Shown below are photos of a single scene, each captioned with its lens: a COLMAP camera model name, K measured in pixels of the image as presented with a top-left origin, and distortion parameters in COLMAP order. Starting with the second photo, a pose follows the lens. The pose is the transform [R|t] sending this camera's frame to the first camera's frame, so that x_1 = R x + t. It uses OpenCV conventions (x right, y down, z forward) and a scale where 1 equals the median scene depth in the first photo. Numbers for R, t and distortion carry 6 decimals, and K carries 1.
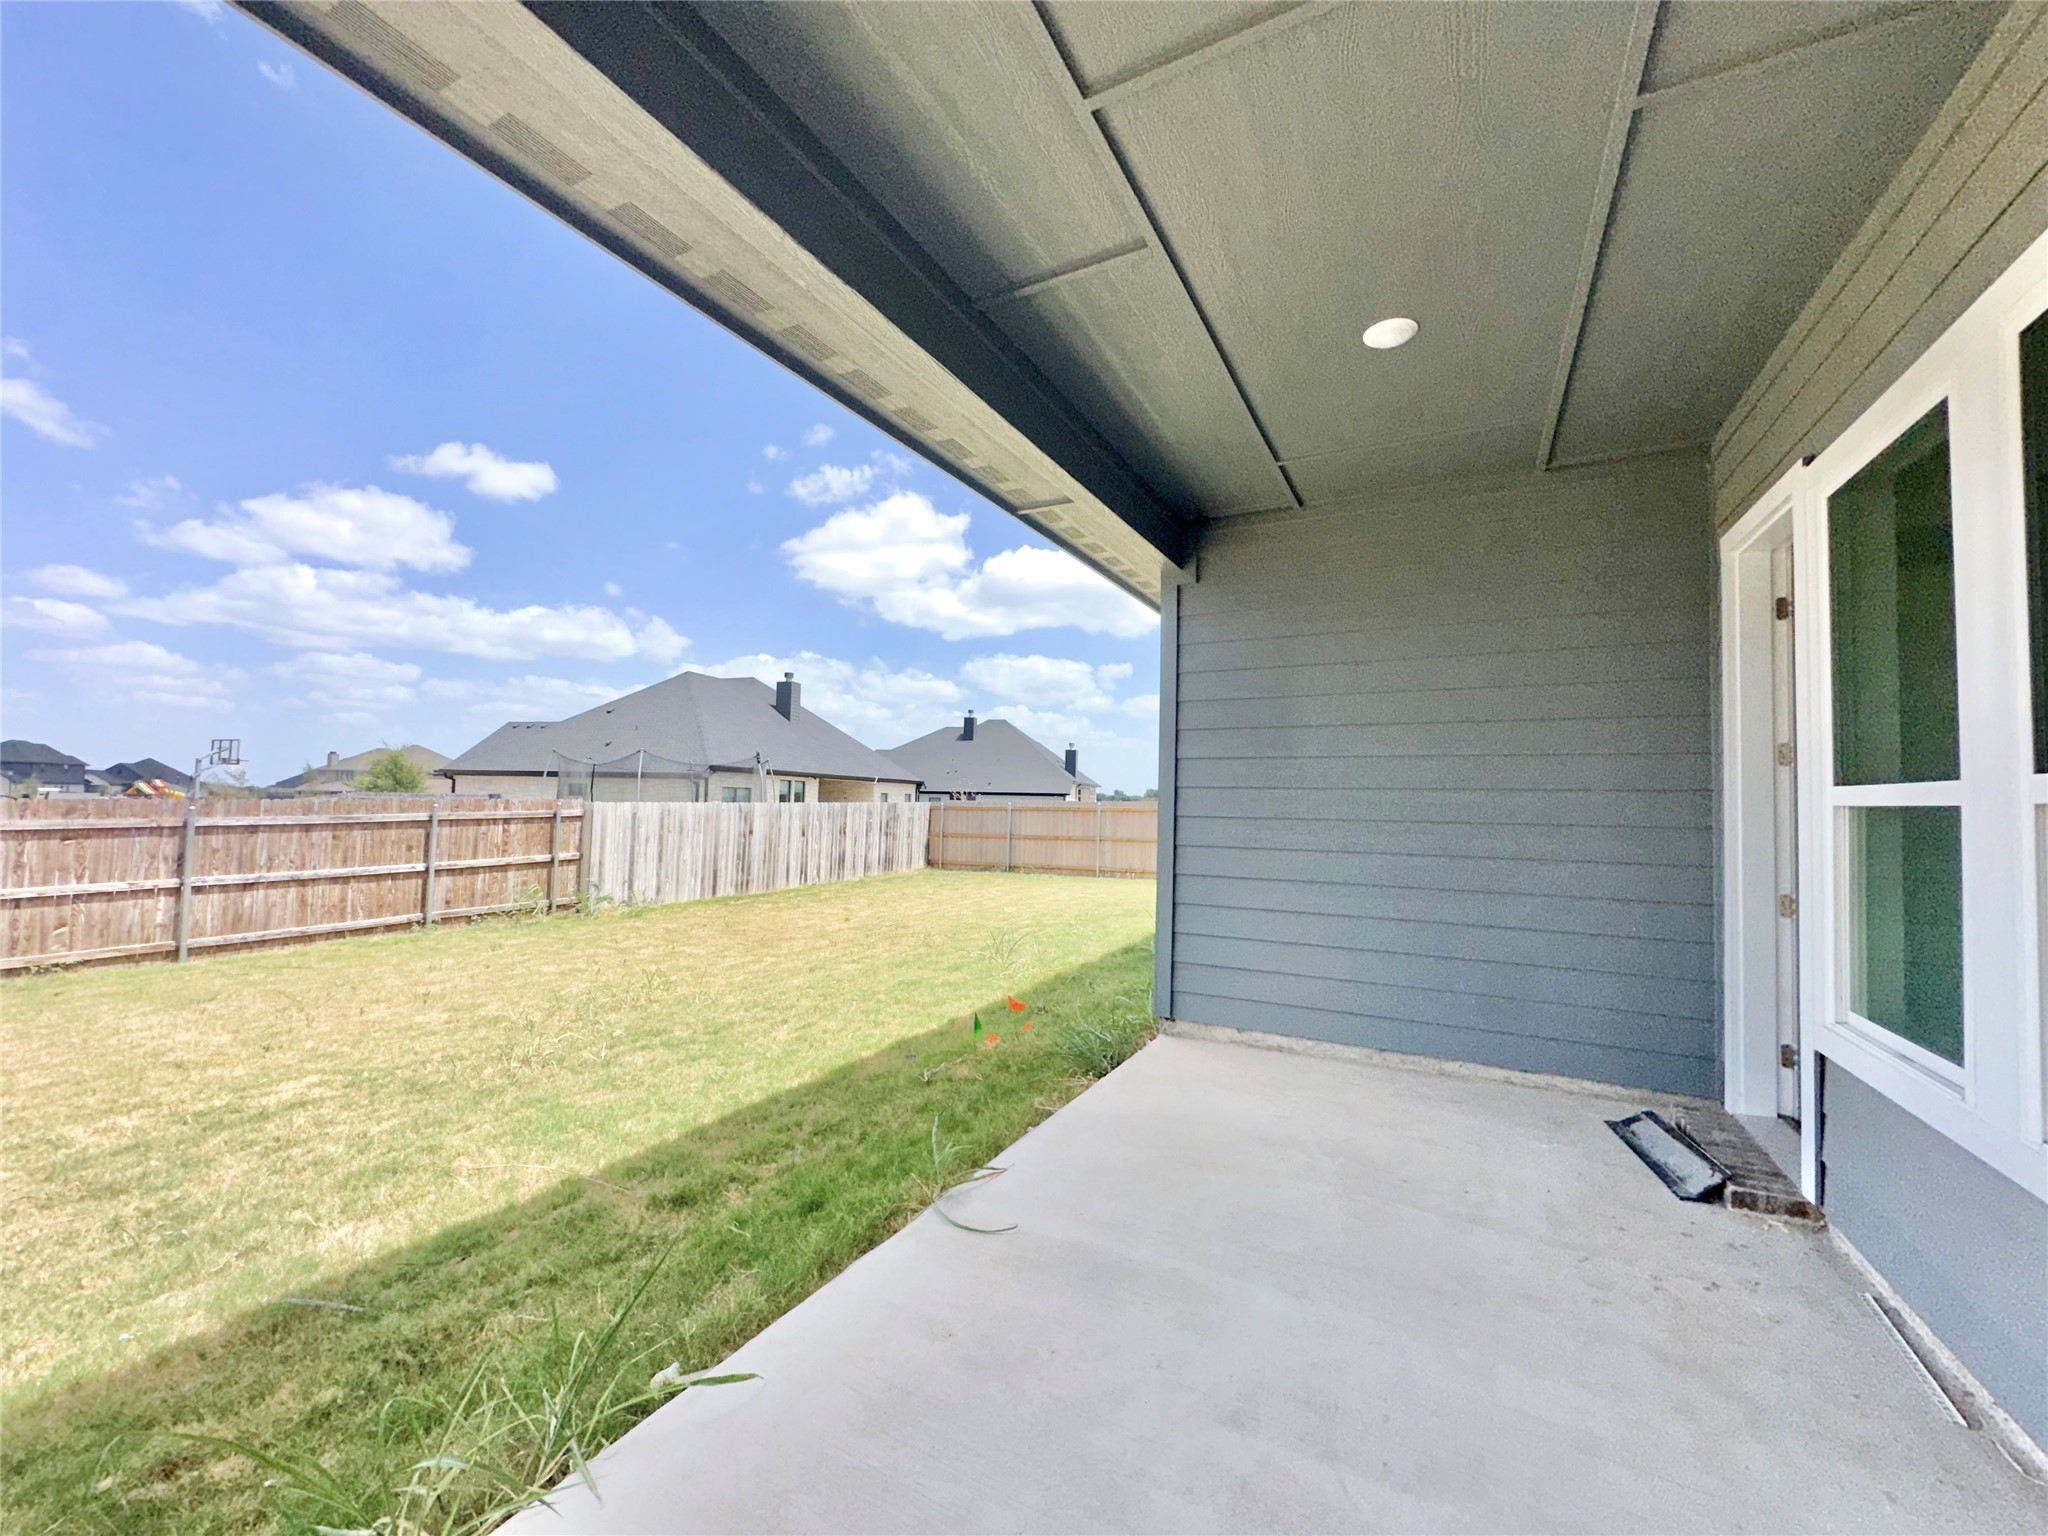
lens RADIAL K [[820.3, 0, 1030.8], [0, 820.3, 757.9], [0, 0, 1]] dist [-0.003504, 0.001353]
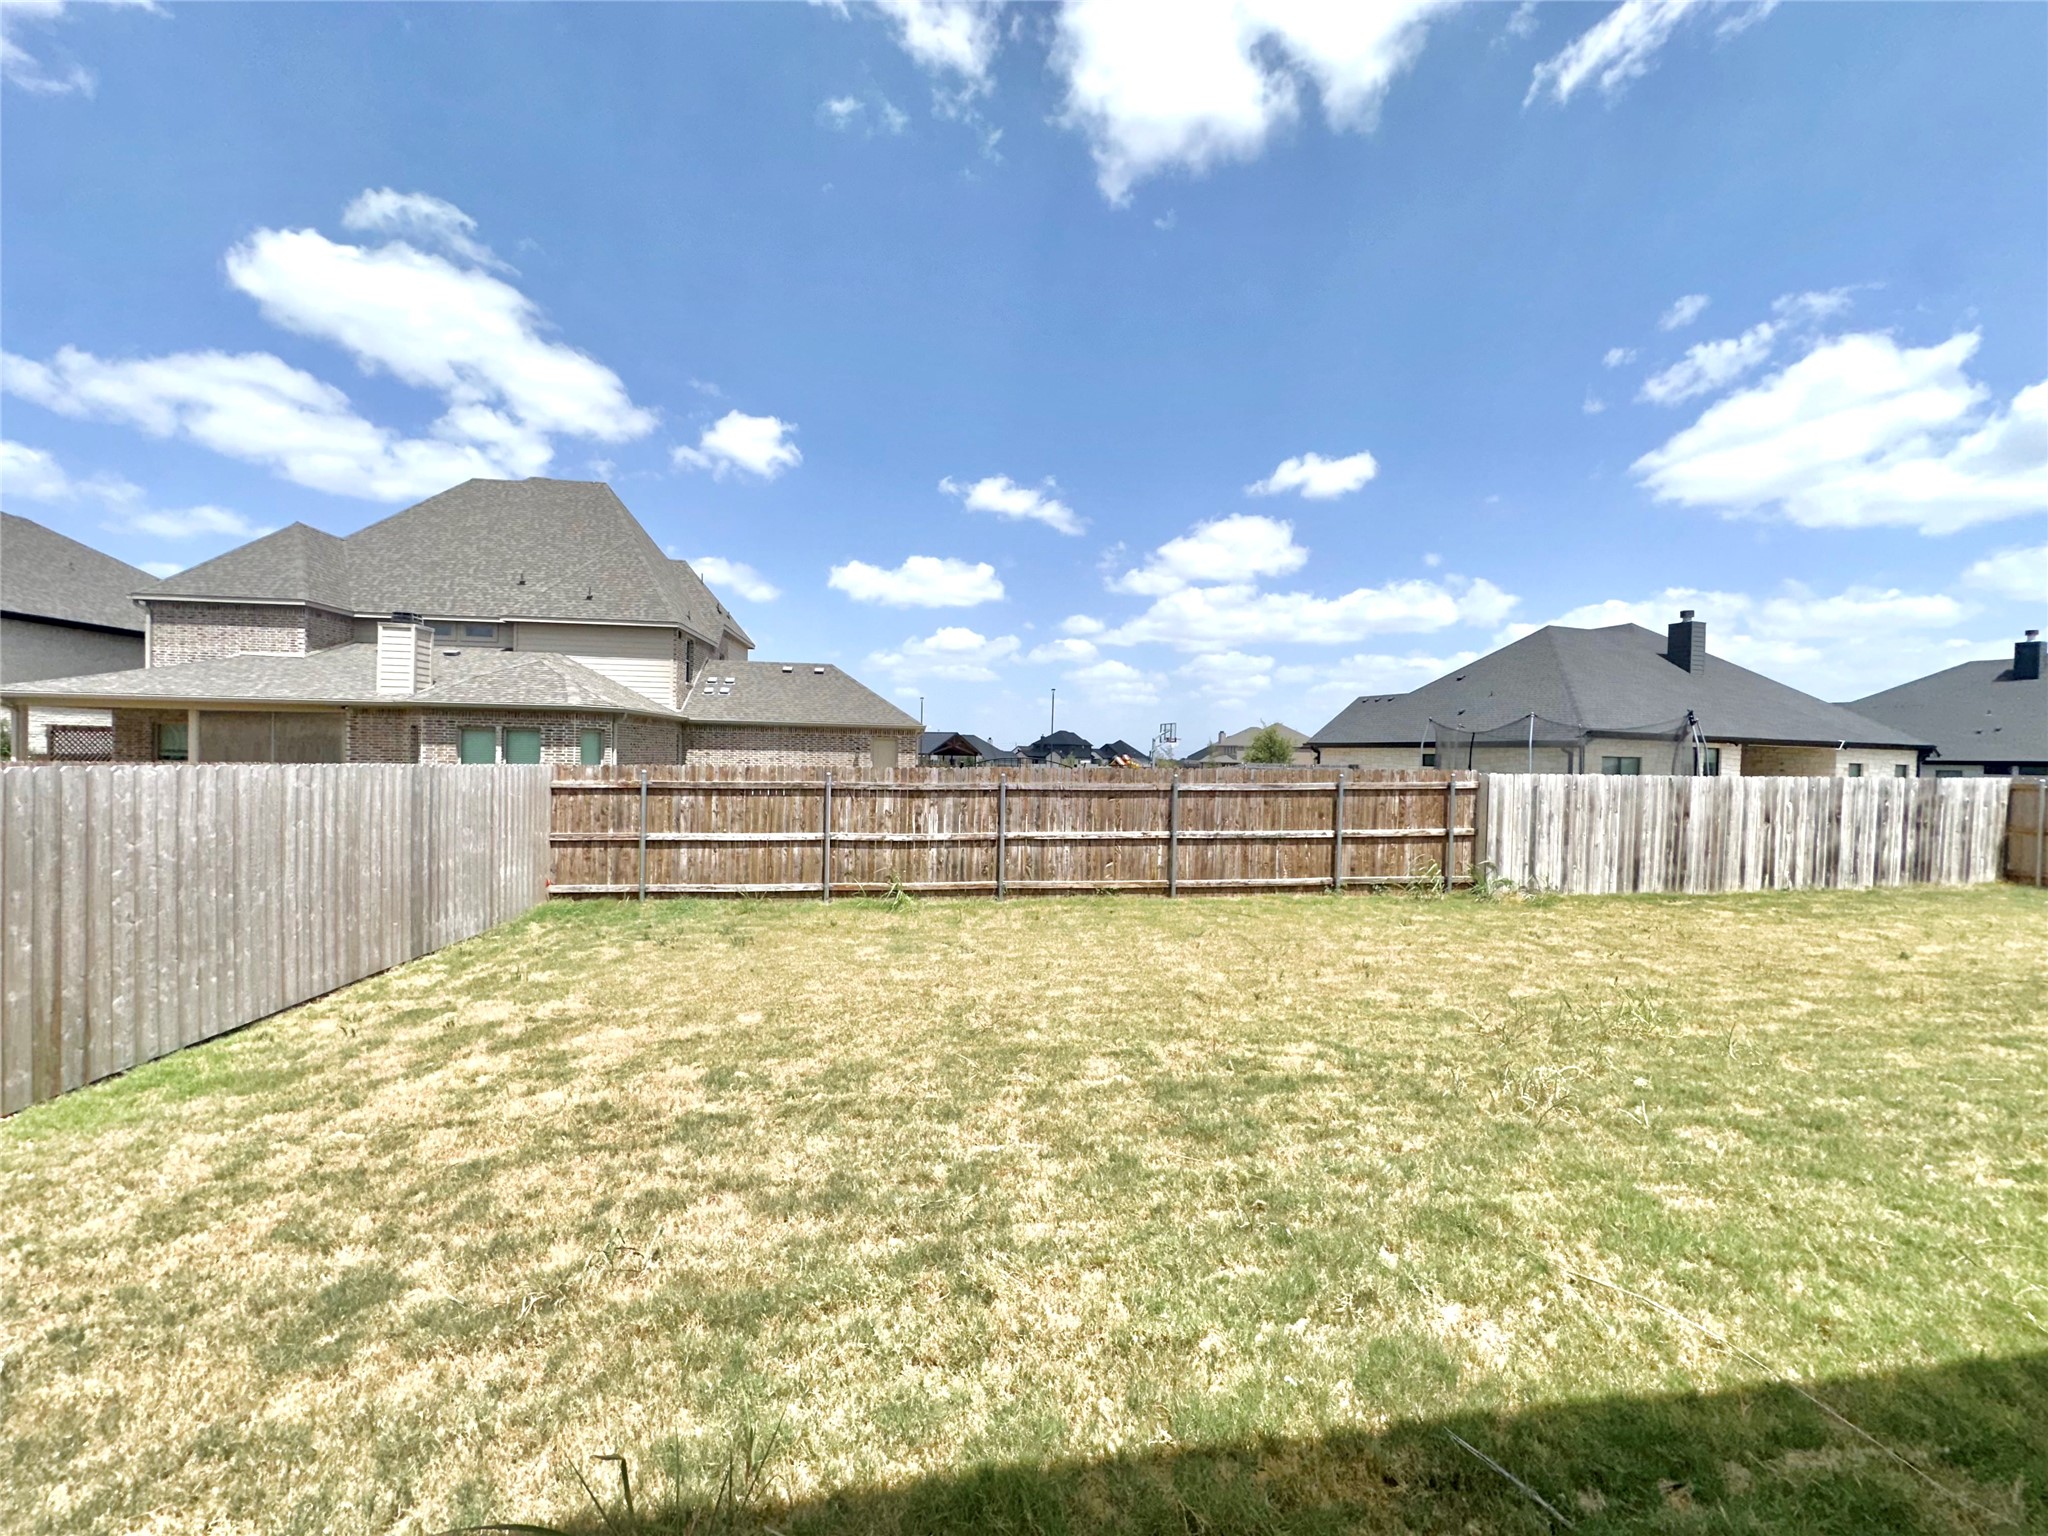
lens RADIAL K [[820.3, 0, 1025.3], [0, 820.3, 779.5], [0, 0, 1]] dist [-0.003504, 0.001353]
pose [[0.594040, 0.014347, -0.804308, -0.130198], [0.035296, 0.998413, 0.043878, 0.003529], [0.803661, -0.054454, 0.592591, 0.064930]]
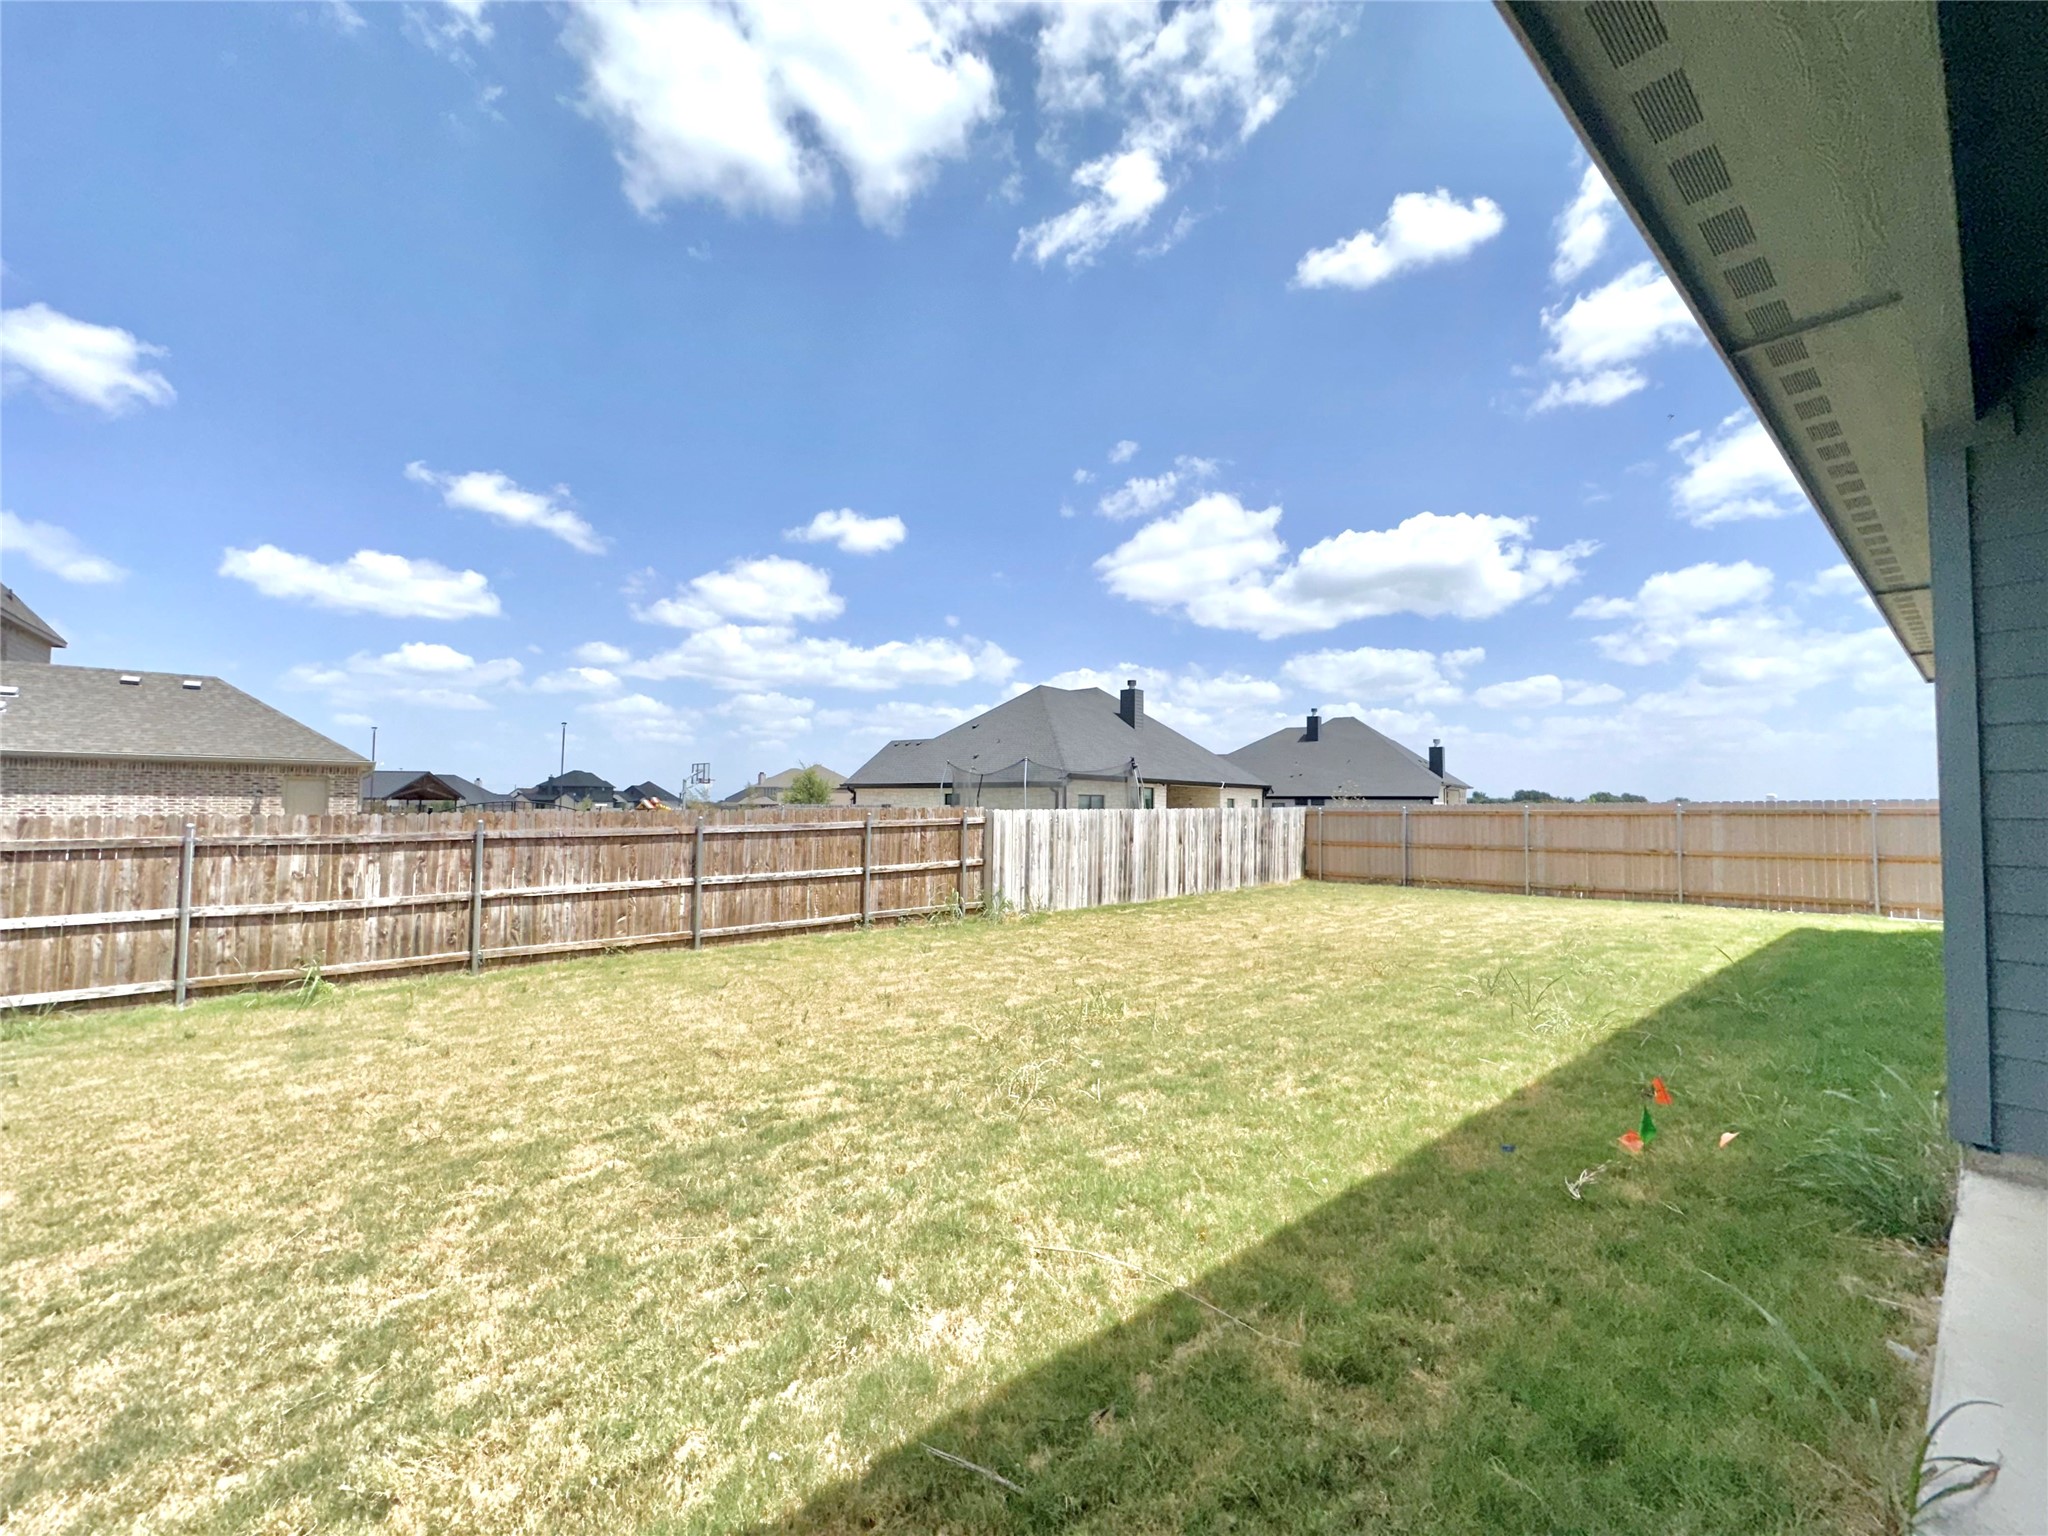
lens RADIAL K [[820.3, 0, 1025.9], [0, 820.3, 771.5], [0, 0, 1]] dist [-0.003504, 0.001353]
pose [[0.925072, -0.027744, -0.378776, -0.122345], [0.030997, 0.999516, 0.002491, 0.005607], [0.378524, -0.014045, 0.925485, 0.077463]]
